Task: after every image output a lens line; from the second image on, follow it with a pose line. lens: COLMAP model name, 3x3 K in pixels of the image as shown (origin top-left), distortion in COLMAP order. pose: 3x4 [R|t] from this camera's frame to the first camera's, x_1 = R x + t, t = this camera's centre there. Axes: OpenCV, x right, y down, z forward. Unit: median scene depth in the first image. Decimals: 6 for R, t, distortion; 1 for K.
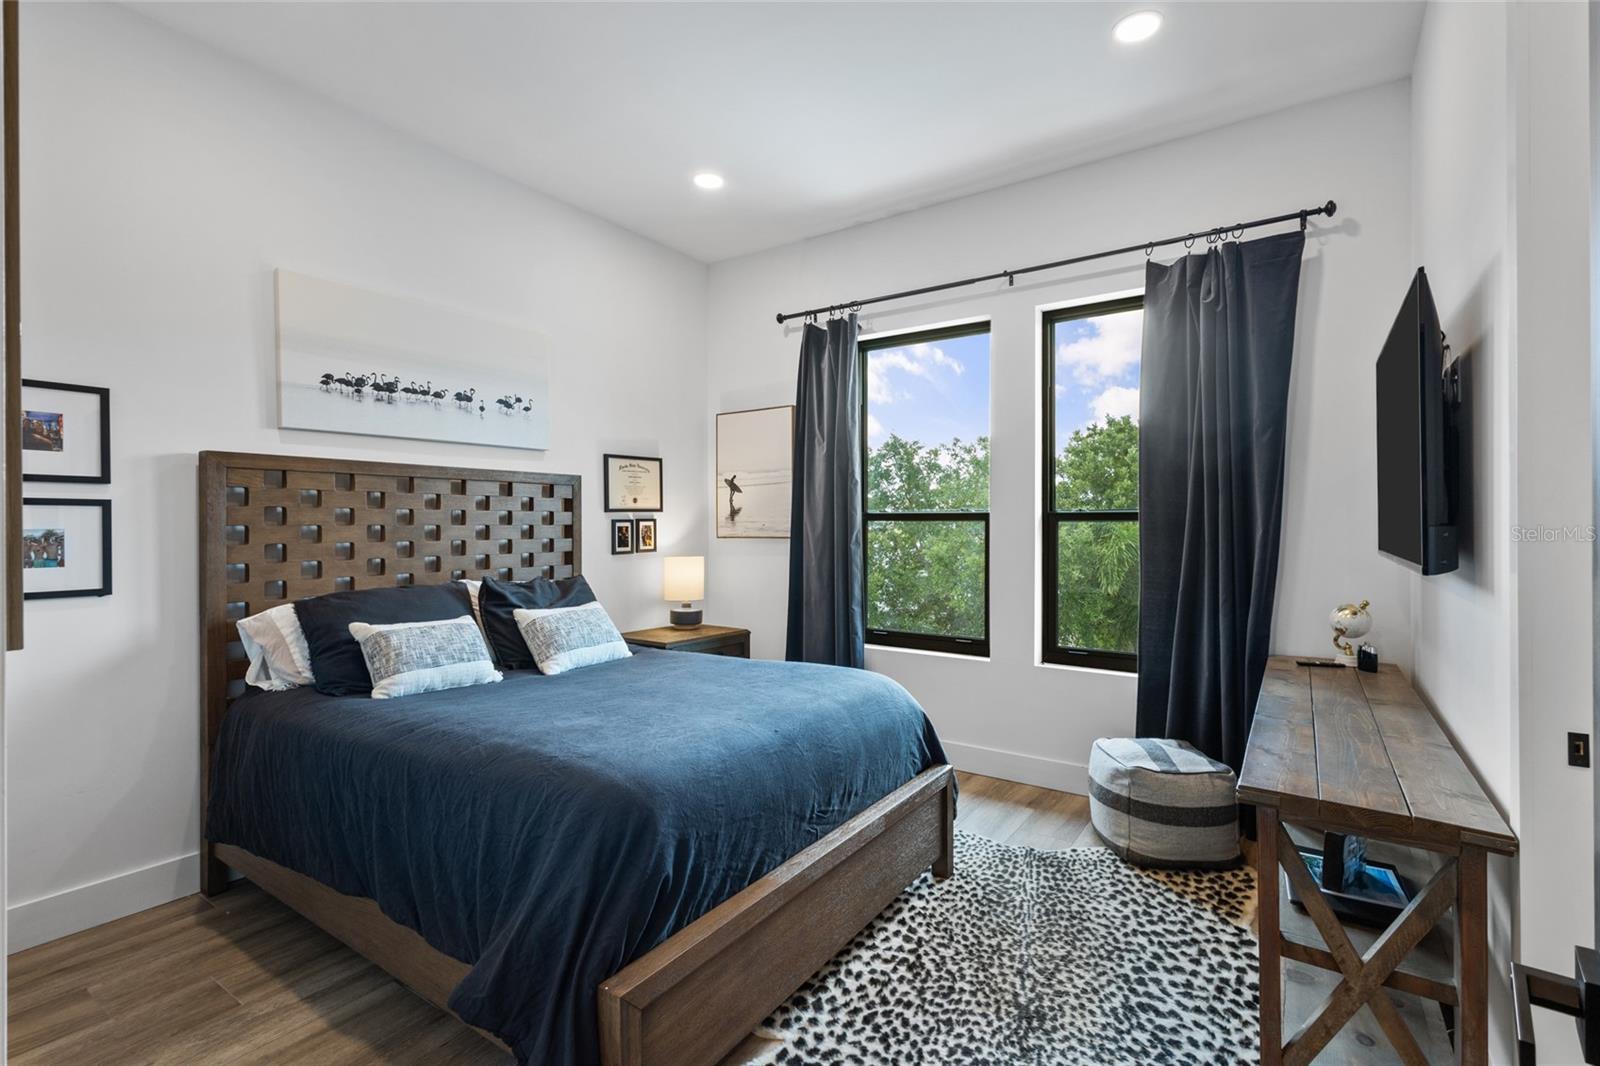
lens RADIAL K [[734.5, 0, 792.5], [0, 734.5, 527.5], [0, 0, 1]] dist [0.012917, -0.002036]
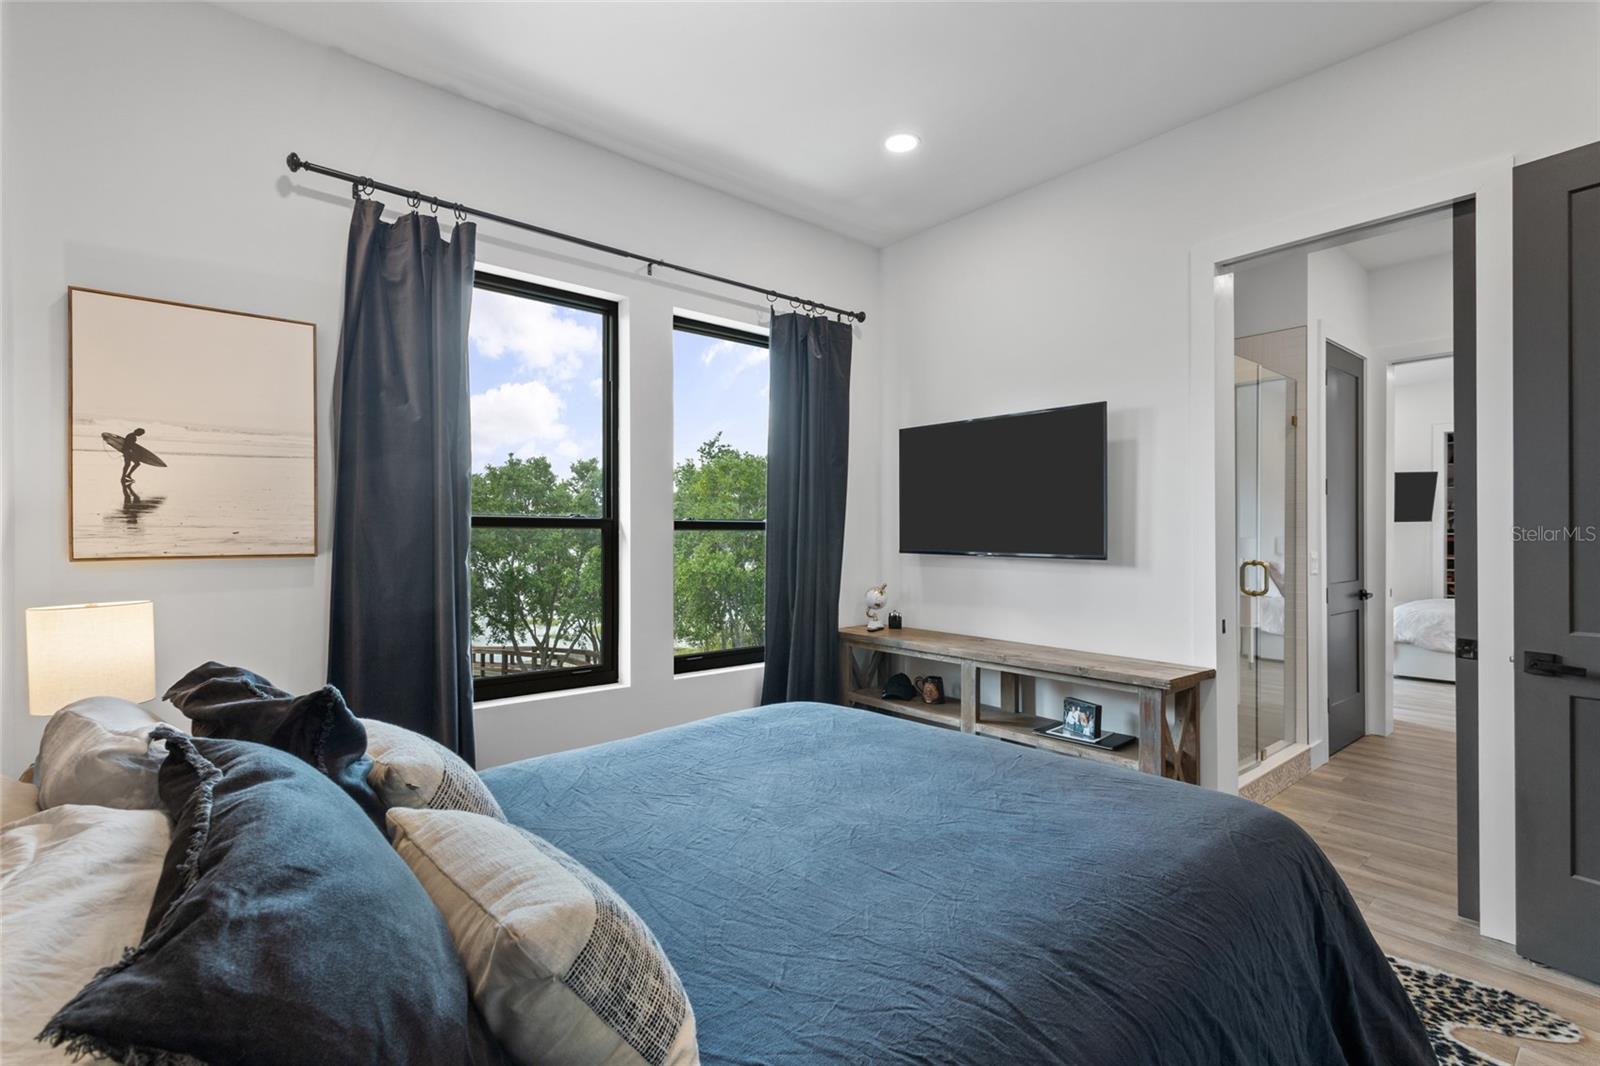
lens RADIAL K [[734.5, 0, 797.0], [0, 734.5, 532.8], [0, 0, 1]] dist [0.012917, -0.002036]
pose [[0.258592, -0.003215, 0.965981, -0.488782], [-0.003266, 0.999986, 0.004203, -0.007627], [-0.965981, -0.004242, 0.258578, 0.513893]]
